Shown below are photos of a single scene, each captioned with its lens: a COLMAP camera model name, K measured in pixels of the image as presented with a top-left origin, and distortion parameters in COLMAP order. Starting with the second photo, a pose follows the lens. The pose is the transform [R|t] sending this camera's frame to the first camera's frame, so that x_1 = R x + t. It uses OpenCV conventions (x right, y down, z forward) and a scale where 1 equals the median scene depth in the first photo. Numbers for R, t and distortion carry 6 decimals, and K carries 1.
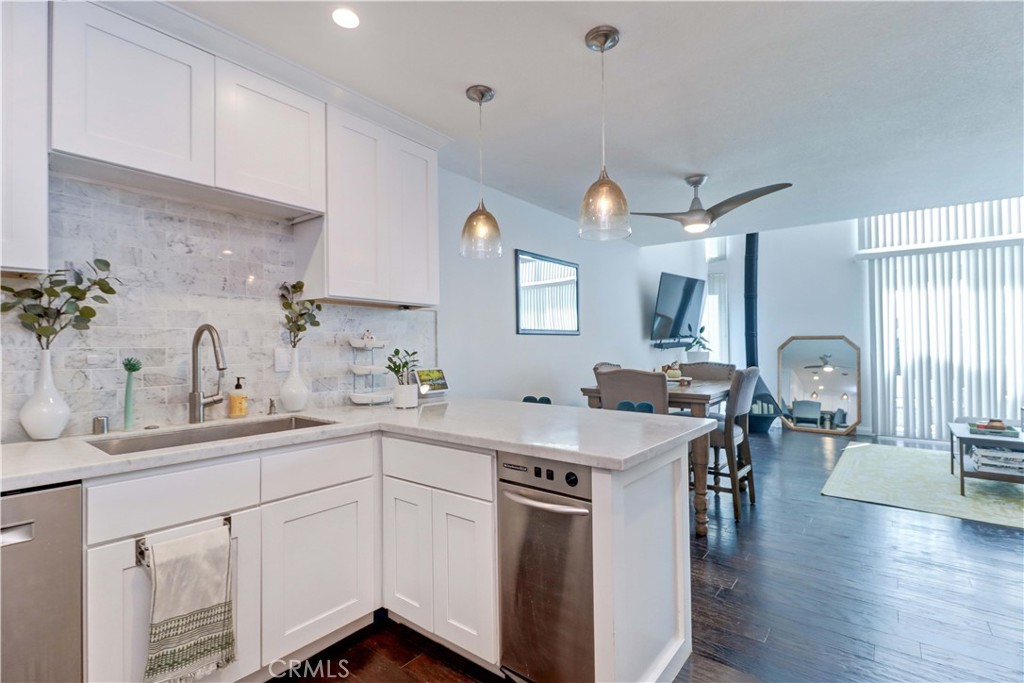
lens RADIAL K [[475.1, 0, 517.1], [0, 475.1, 347.4], [0, 0, 1]] dist [0.022626, -0.008696]
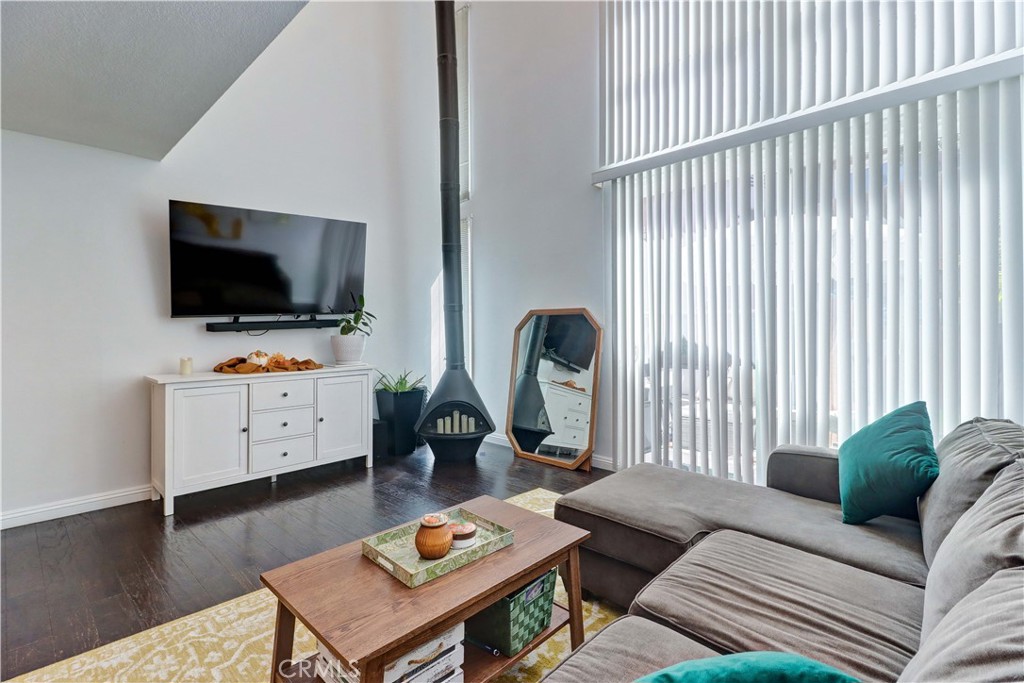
lens RADIAL K [[482.0, 0, 512.0], [0, 482.0, 341.5], [0, 0, 1]] dist [-0.000389, -0.000150]
pose [[0.994267, -0.000003, -0.106929, 0.675396], [0.003945, 0.999320, 0.036653, -0.005535], [0.106857, -0.036865, 0.993591, 0.386919]]
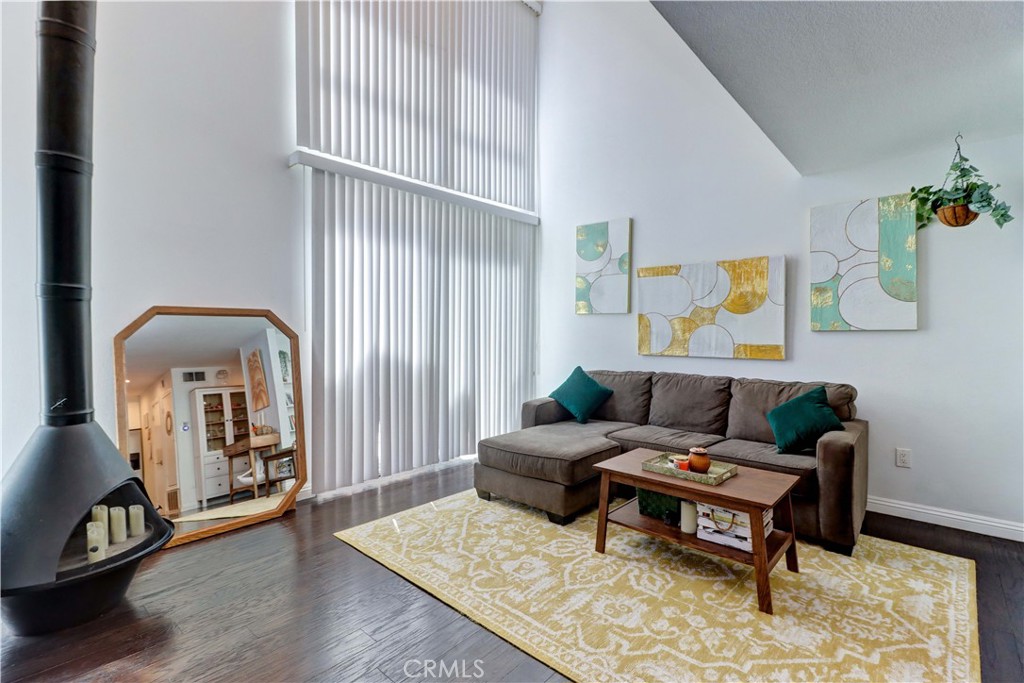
lens RADIAL K [[468.0, 0, 537.8], [0, 468.0, 338.4], [0, 0, 1]] dist [-0.001346, -0.000369]
pose [[0.054755, -0.016809, 0.998358, 0.226533], [-0.003771, 0.999848, 0.017041, -0.005079], [-0.998493, -0.004698, 0.054684, 0.723669]]
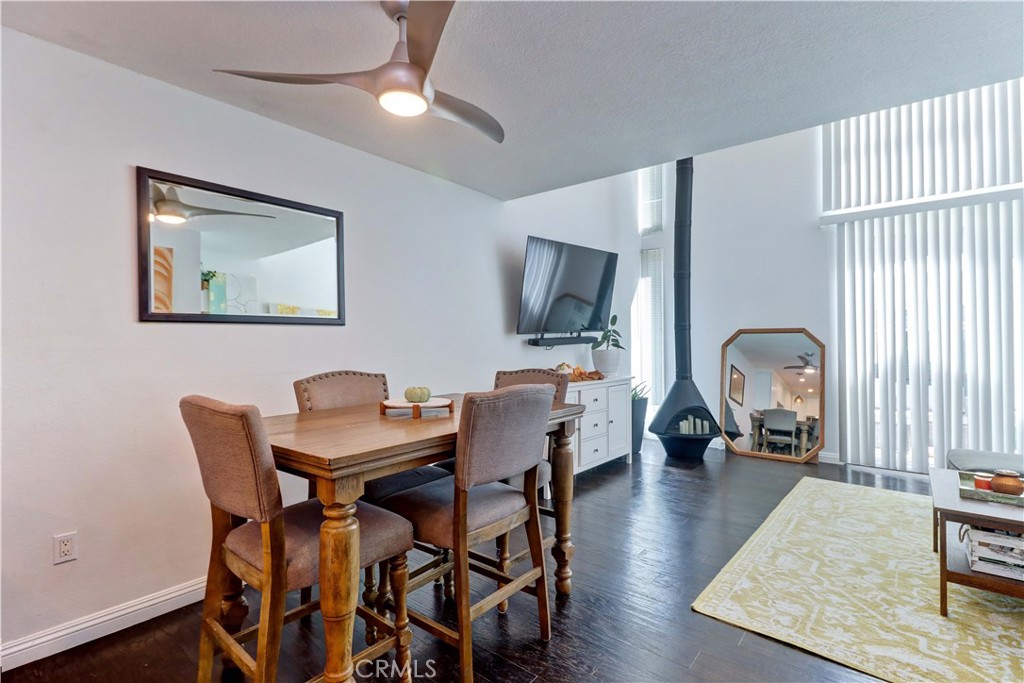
lens RADIAL K [[478.9, 0, 515.0], [0, 478.9, 349.1], [0, 0, 1]] dist [-0.001824, -0.000616]
pose [[0.999721, -0.000639, -0.023599, 0.260861], [0.000923, 0.999927, 0.012028, -0.001588], [0.023589, -0.012046, 0.999649, 0.259595]]
